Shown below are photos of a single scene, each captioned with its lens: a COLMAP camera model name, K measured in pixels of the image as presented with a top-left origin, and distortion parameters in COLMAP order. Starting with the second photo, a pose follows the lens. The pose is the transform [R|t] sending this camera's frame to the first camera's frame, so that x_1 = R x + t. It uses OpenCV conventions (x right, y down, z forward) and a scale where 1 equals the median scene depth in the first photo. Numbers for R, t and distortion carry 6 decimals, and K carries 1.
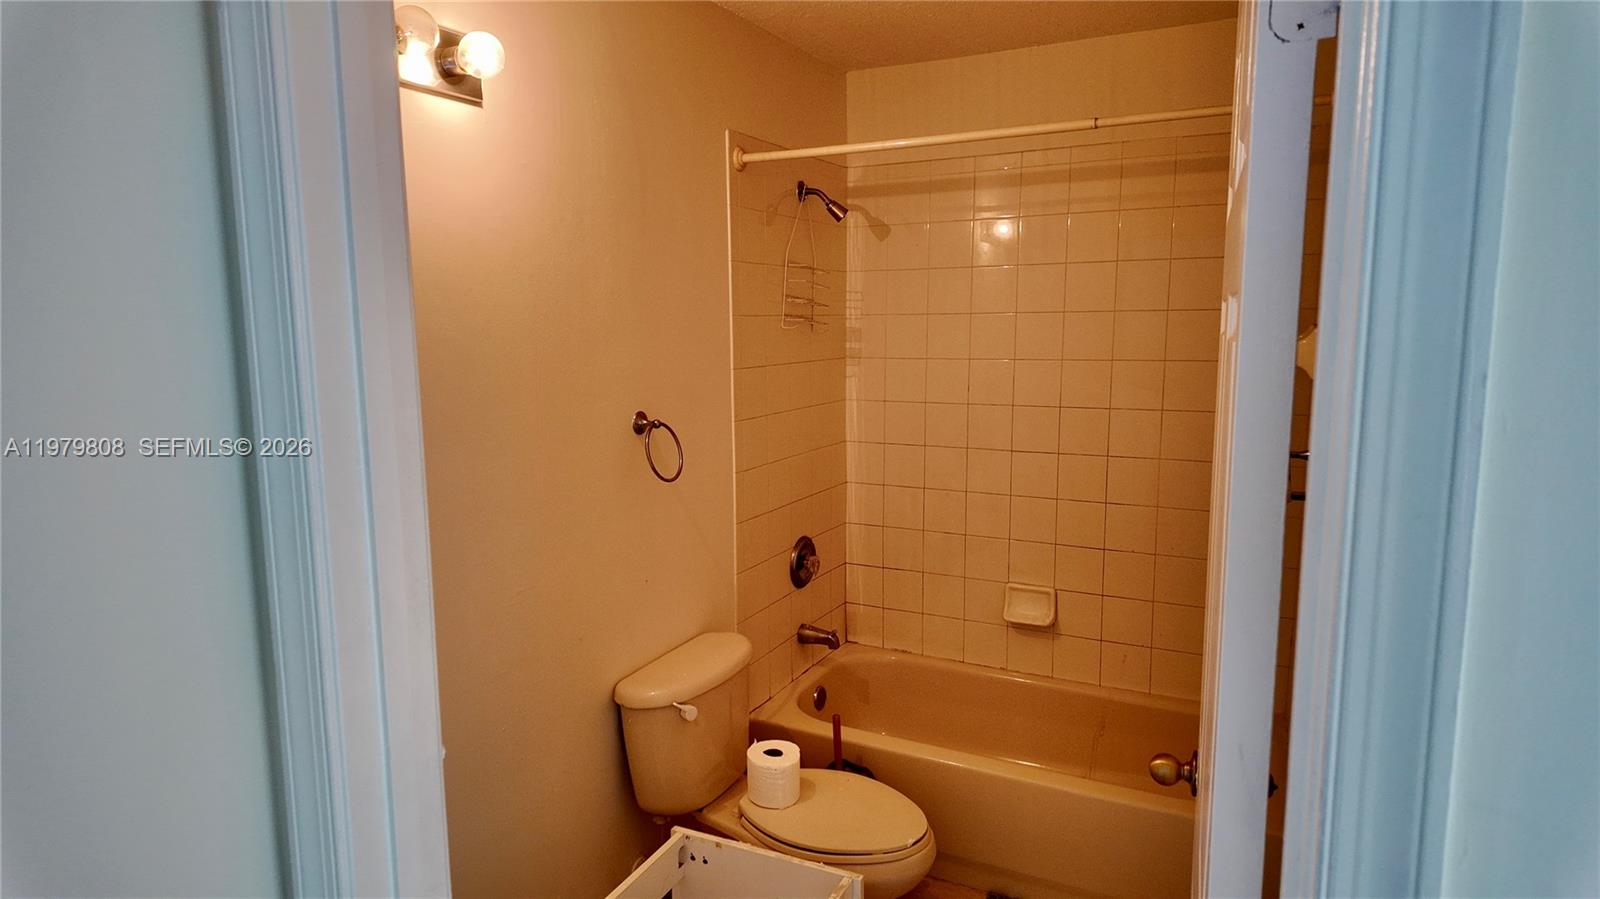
lens RADIAL K [[927.1, 0, 795.5], [0, 927.1, 446.5], [0, 0, 1]] dist [0.070111, -0.049159]
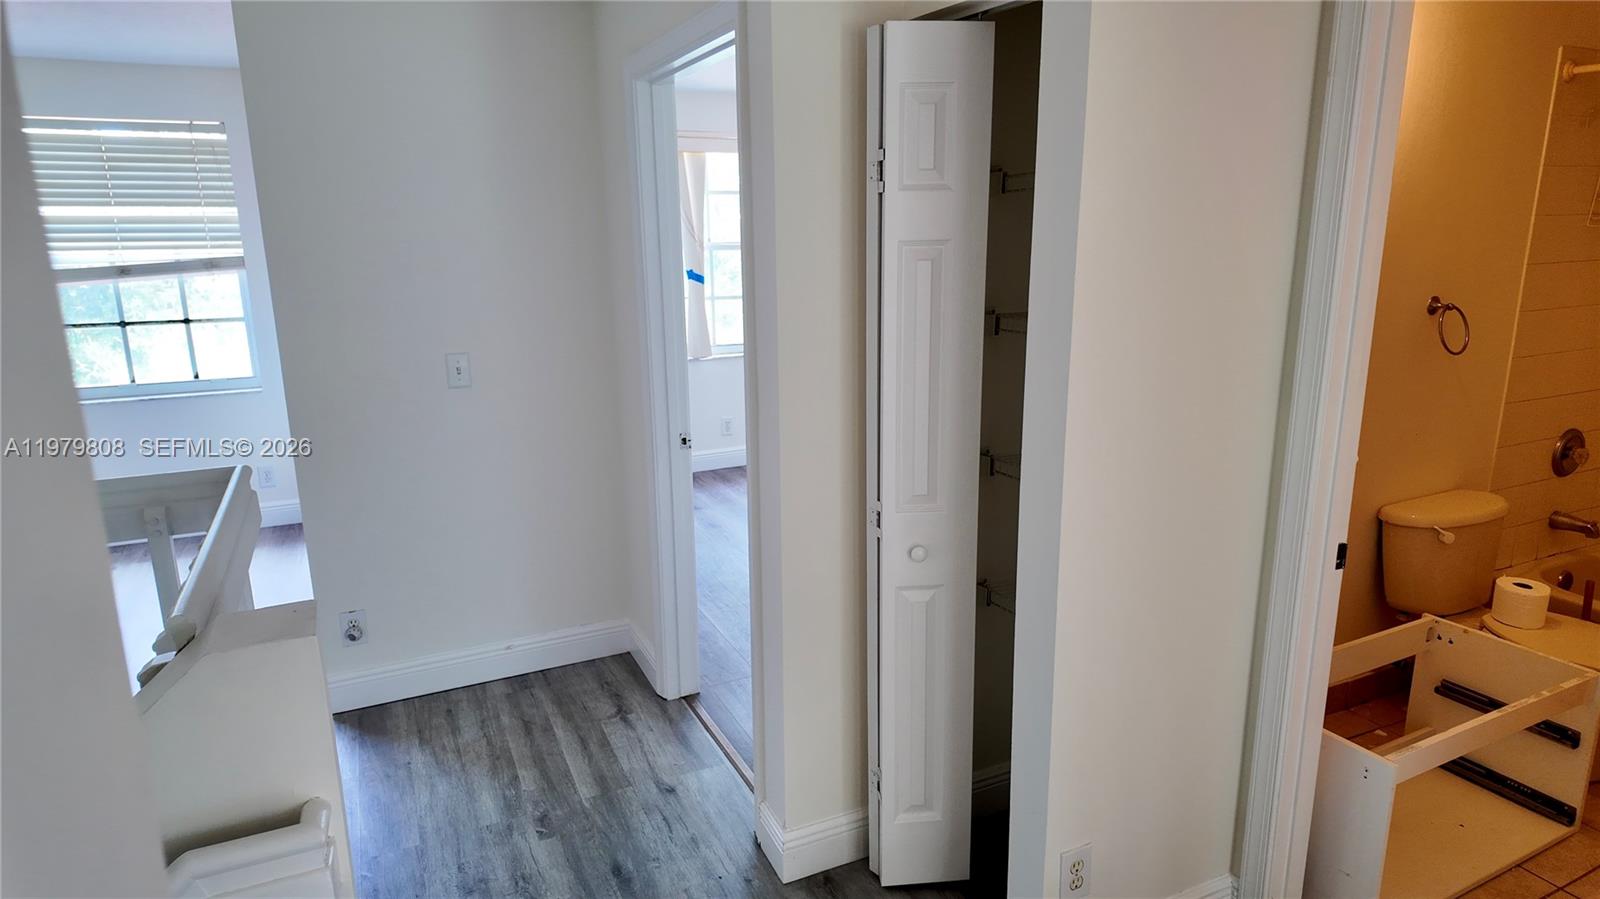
lens RADIAL K [[927.1, 0, 795.5], [0, 927.1, 446.5], [0, 0, 1]] dist [0.070111, -0.049159]
pose [[0.790867, 0.137155, -0.596421, -0.058749], [-0.073762, 0.988821, 0.129583, 0.058179], [0.607527, -0.058490, 0.792143, -0.520304]]
